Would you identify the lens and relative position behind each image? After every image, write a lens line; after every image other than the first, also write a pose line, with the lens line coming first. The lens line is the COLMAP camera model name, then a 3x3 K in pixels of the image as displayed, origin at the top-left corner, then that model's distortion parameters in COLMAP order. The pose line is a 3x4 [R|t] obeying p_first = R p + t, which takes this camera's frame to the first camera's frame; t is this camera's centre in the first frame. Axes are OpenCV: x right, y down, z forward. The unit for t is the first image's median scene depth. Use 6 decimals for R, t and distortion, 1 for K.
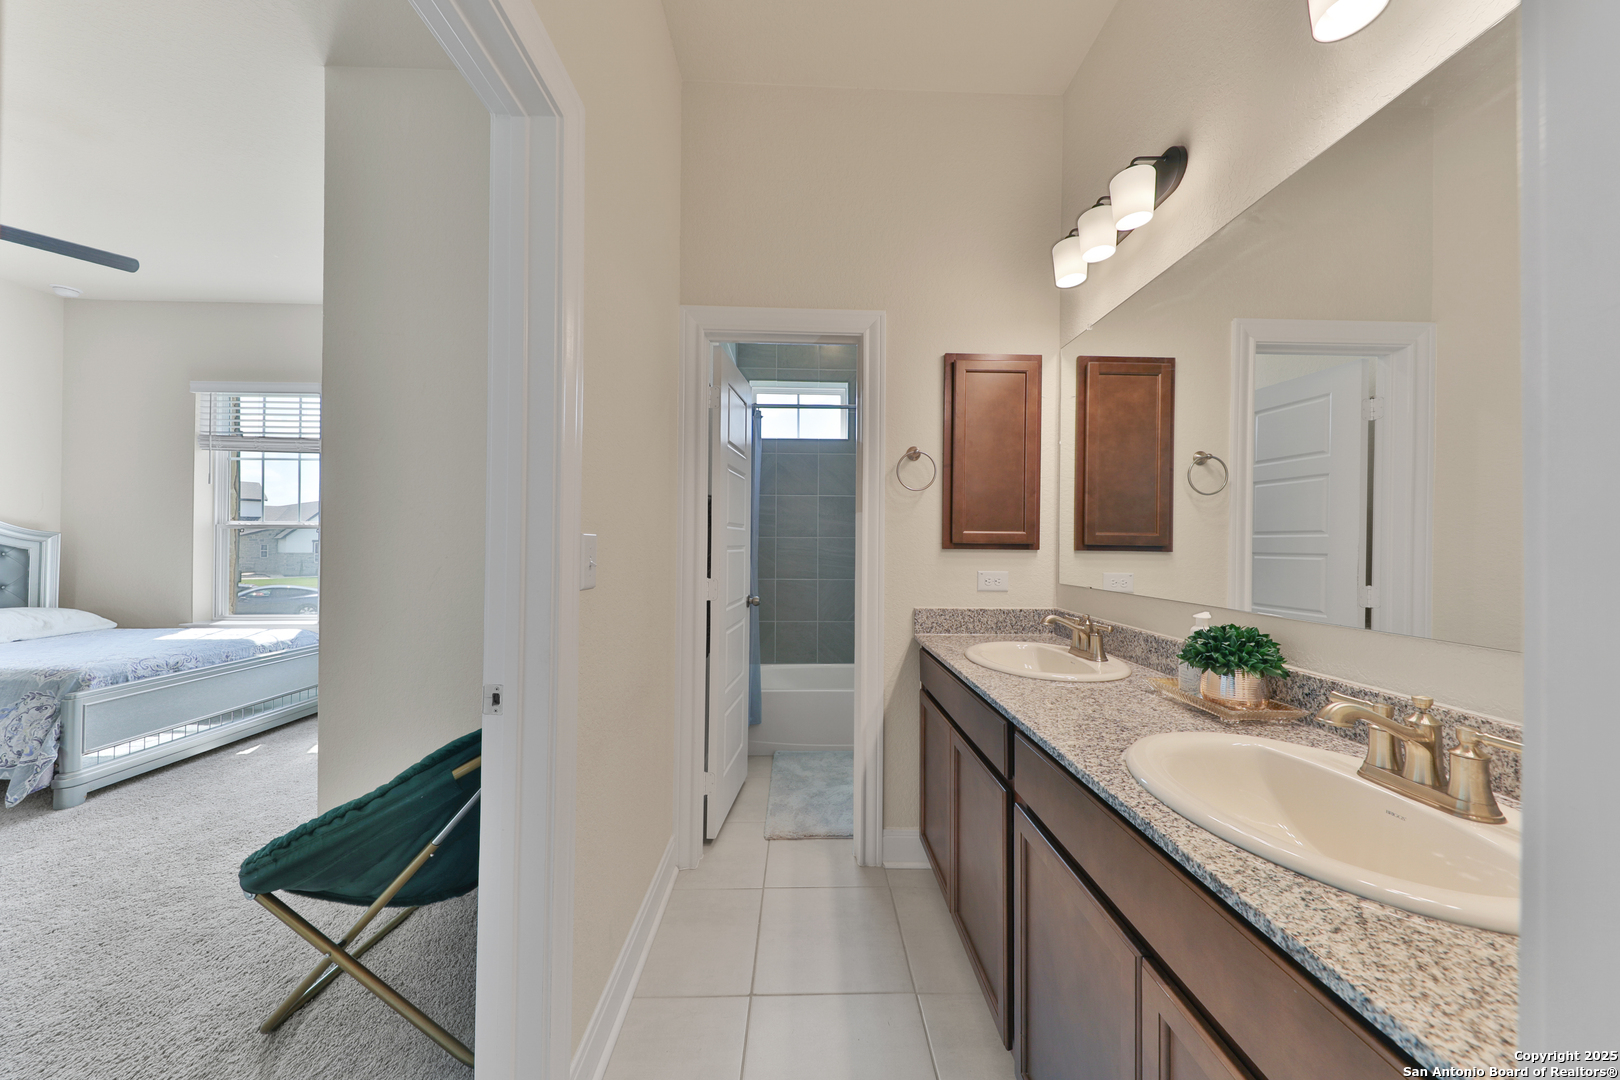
lens RADIAL K [[535.4, 0, 810.0], [0, 535.4, 540.0], [0, 0, 1]] dist [0.001064, -0.000164]
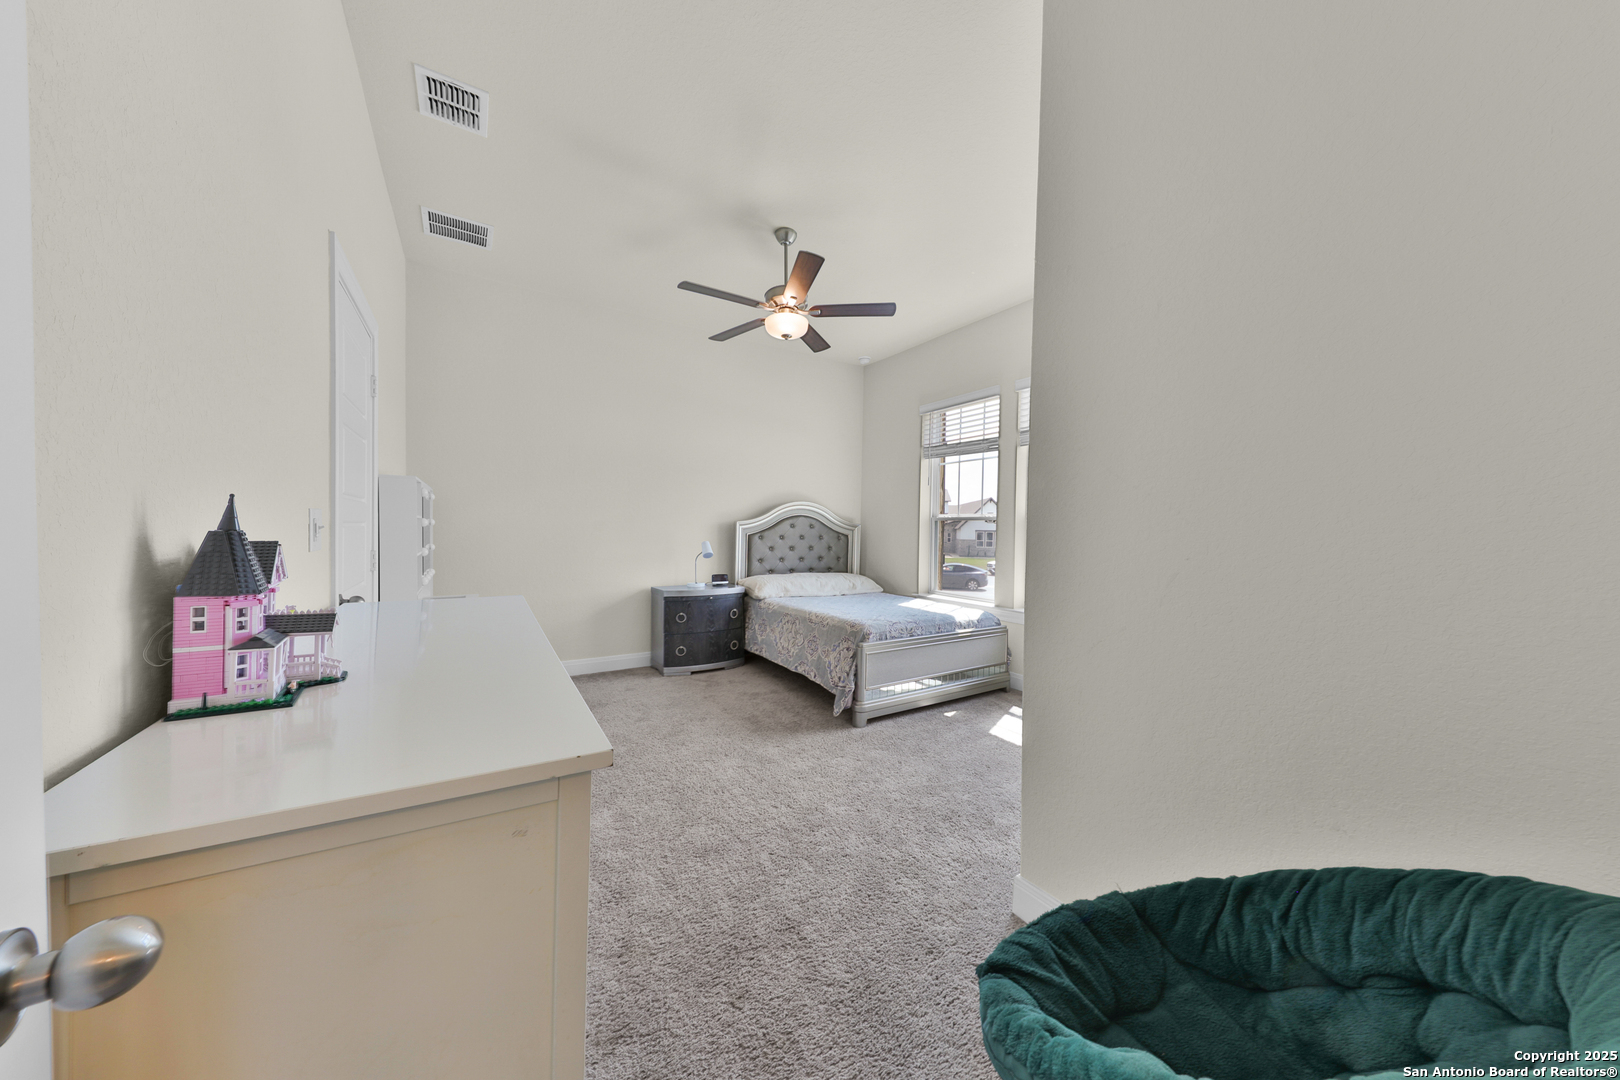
lens RADIAL K [[535.4, 0, 810.0], [0, 535.4, 540.0], [0, 0, 1]] dist [0.001064, -0.000164]
pose [[0.497728, 0.021230, -0.867073, -0.231600], [-0.003582, 0.999742, 0.022422, -0.005428], [0.867326, -0.008054, 0.497676, 0.184243]]
